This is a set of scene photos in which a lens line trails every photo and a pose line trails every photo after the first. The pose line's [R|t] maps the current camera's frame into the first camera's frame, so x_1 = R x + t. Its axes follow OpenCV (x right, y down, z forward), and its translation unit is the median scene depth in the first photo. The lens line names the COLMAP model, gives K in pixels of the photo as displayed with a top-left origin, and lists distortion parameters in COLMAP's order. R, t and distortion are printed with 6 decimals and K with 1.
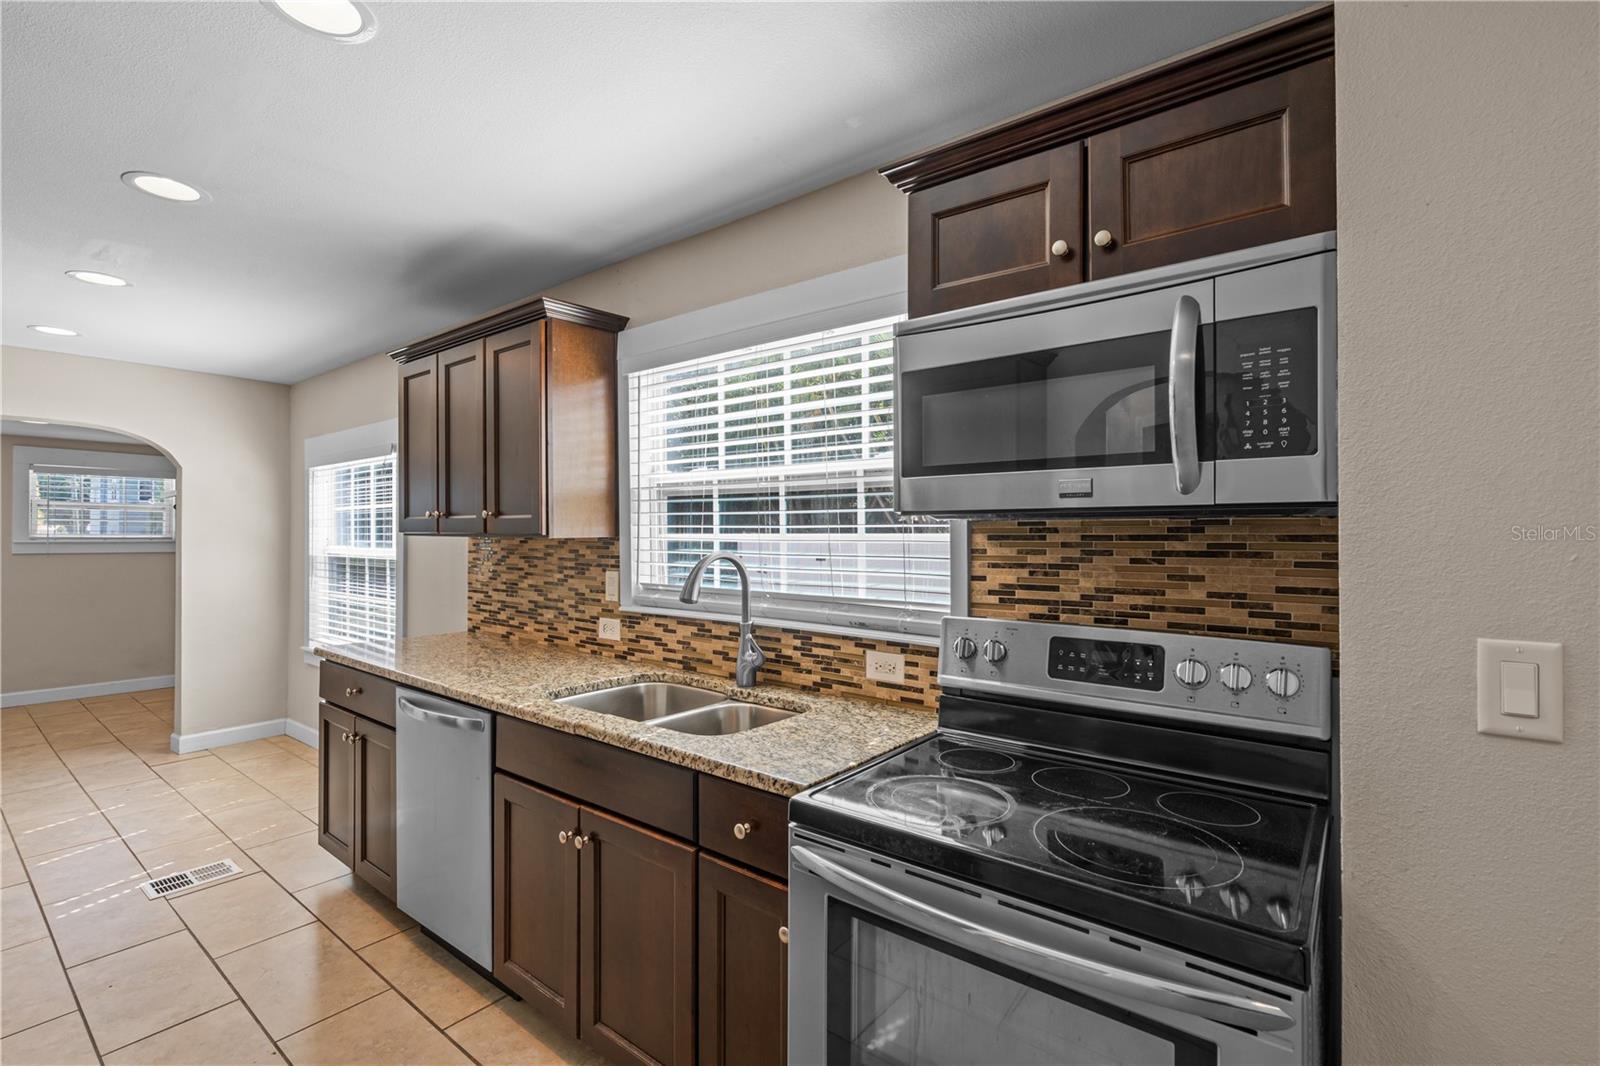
lens RADIAL K [[722.4, 0, 800.0], [0, 722.4, 533.0], [0, 0, 1]] dist [-0.002102, -0.000626]
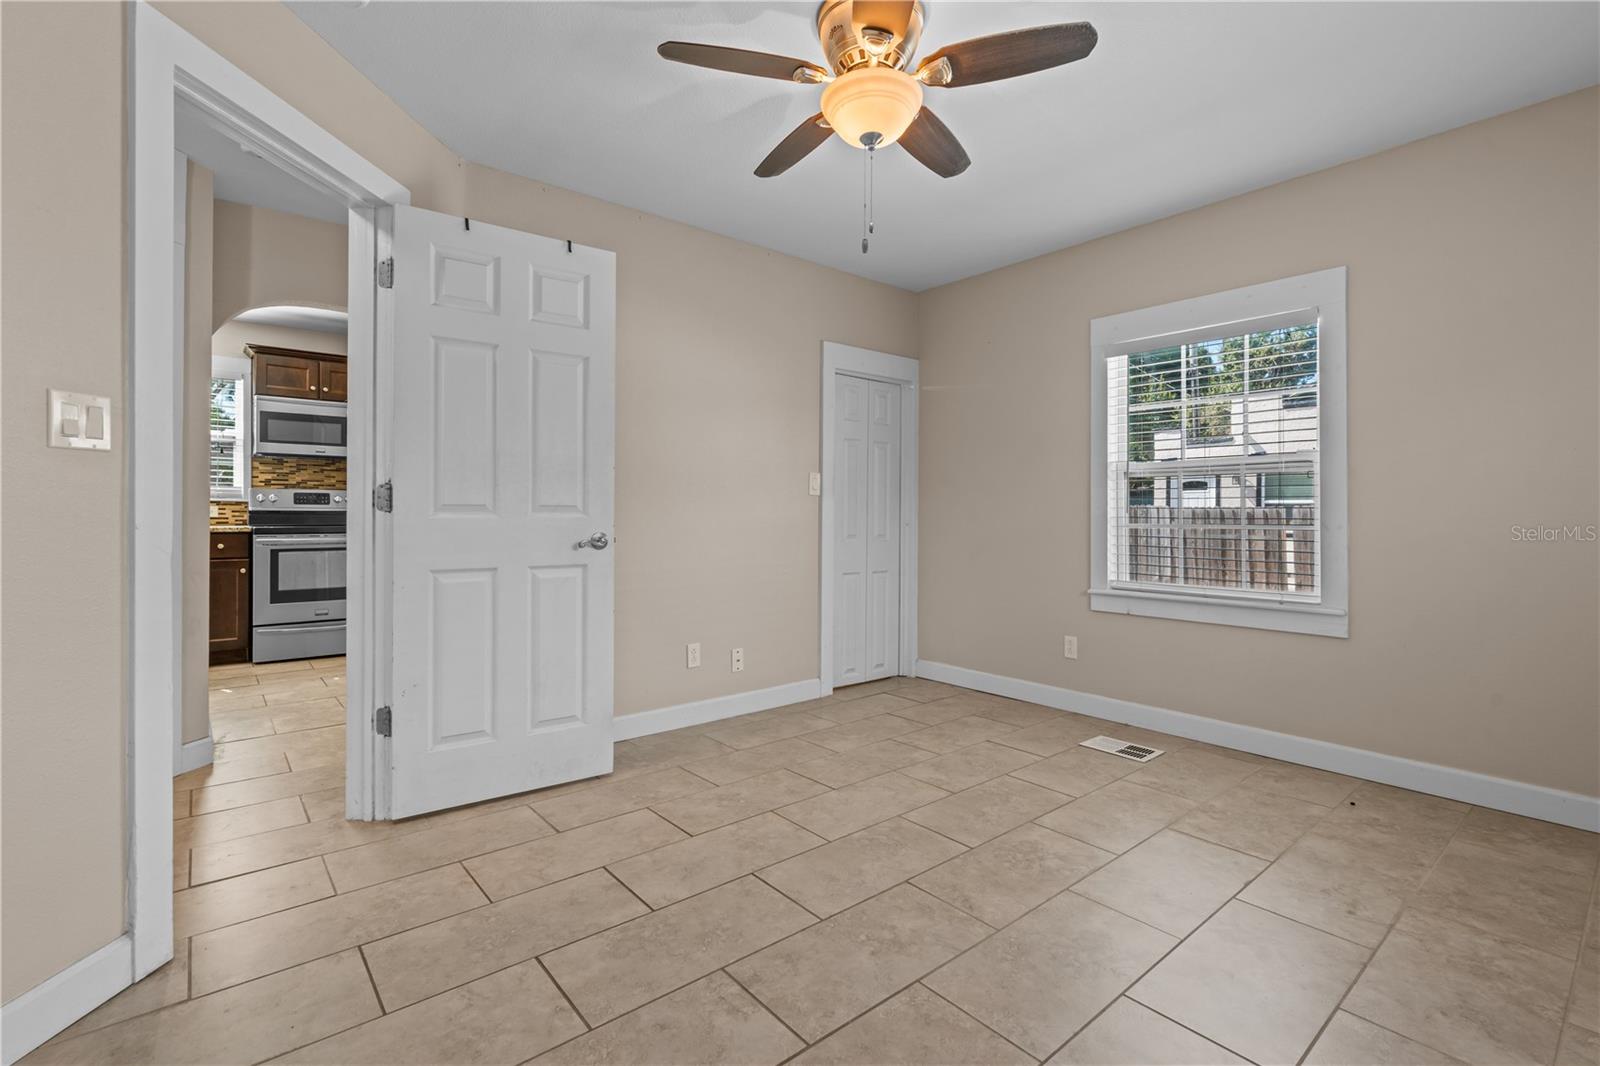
lens RADIAL K [[729.5, 0, 800.5], [0, 729.5, 510.3], [0, 0, 1]] dist [0.000534, -0.000012]
pose [[0.204835, 0.004647, 0.978785, -2.424311], [-0.004710, 0.999982, -0.003762, 0.218866], [-0.978785, -0.003839, 0.204853, -1.957618]]
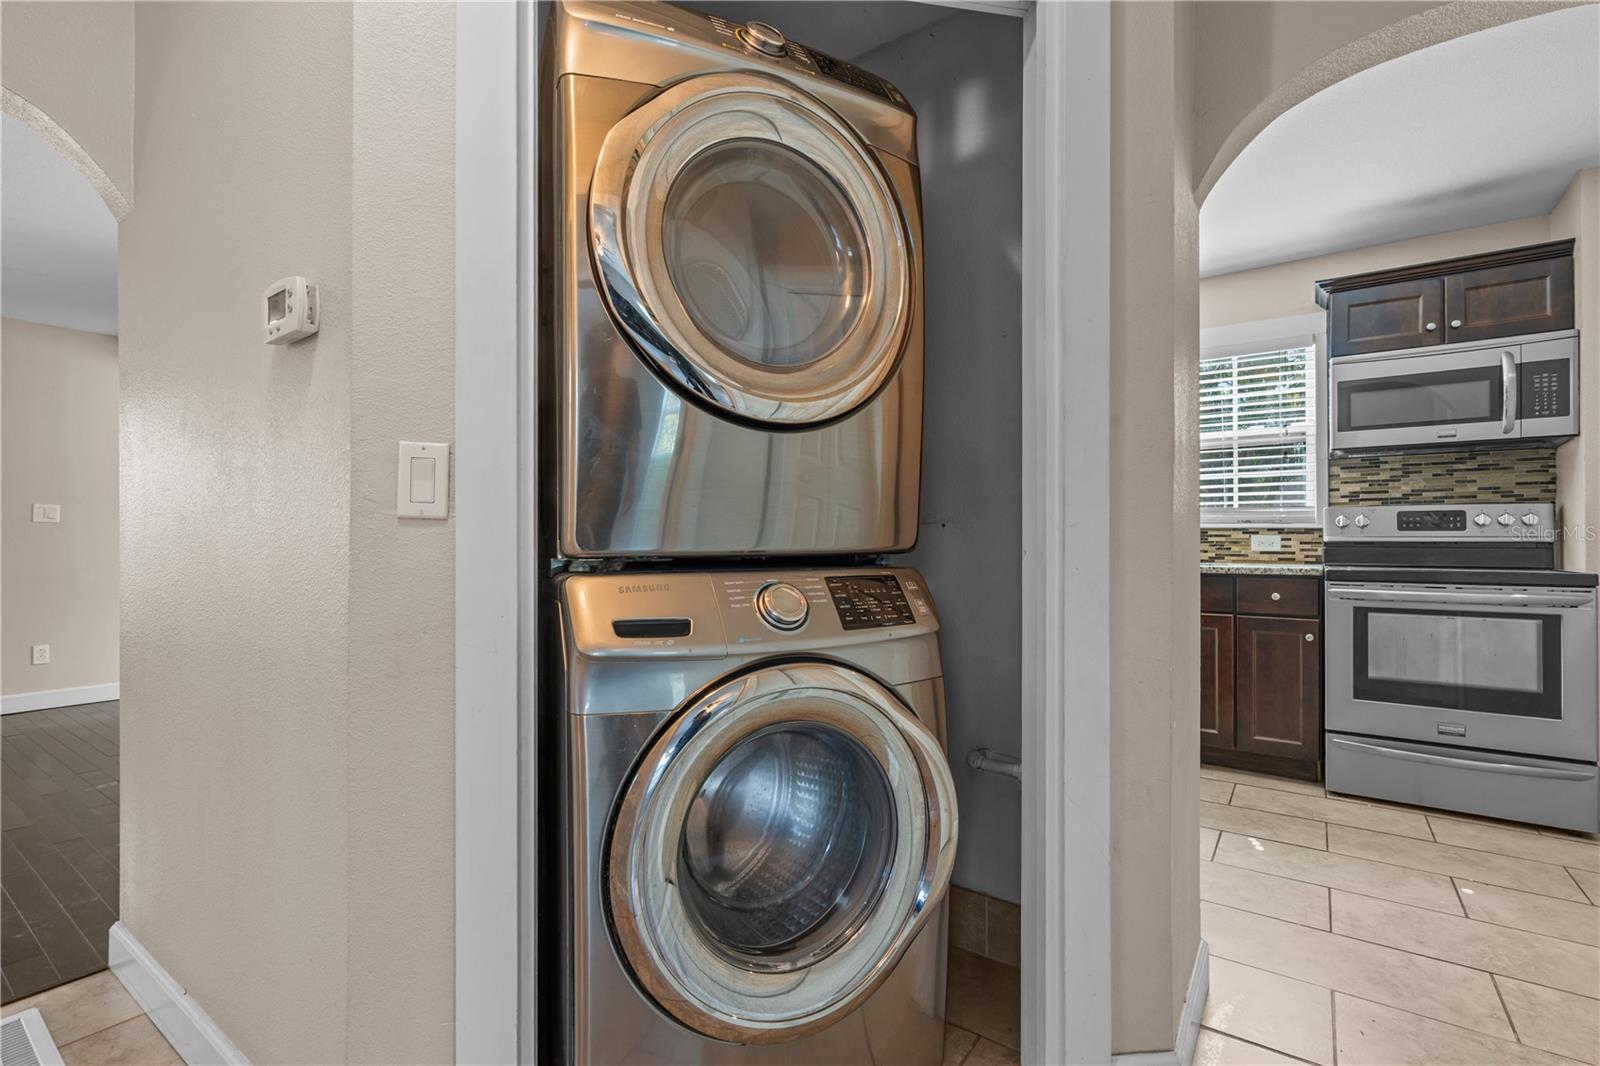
lens RADIAL K [[726.0, 0, 796.6], [0, 726.0, 540.0], [0, 0, 1]] dist [0.000815, -0.000079]
pose [[0.998604, 0.000747, 0.052817, -1.400450], [-0.000694, 0.999999, -0.001016, 0.217876], [-0.052818, 0.000978, 0.998604, -0.924919]]
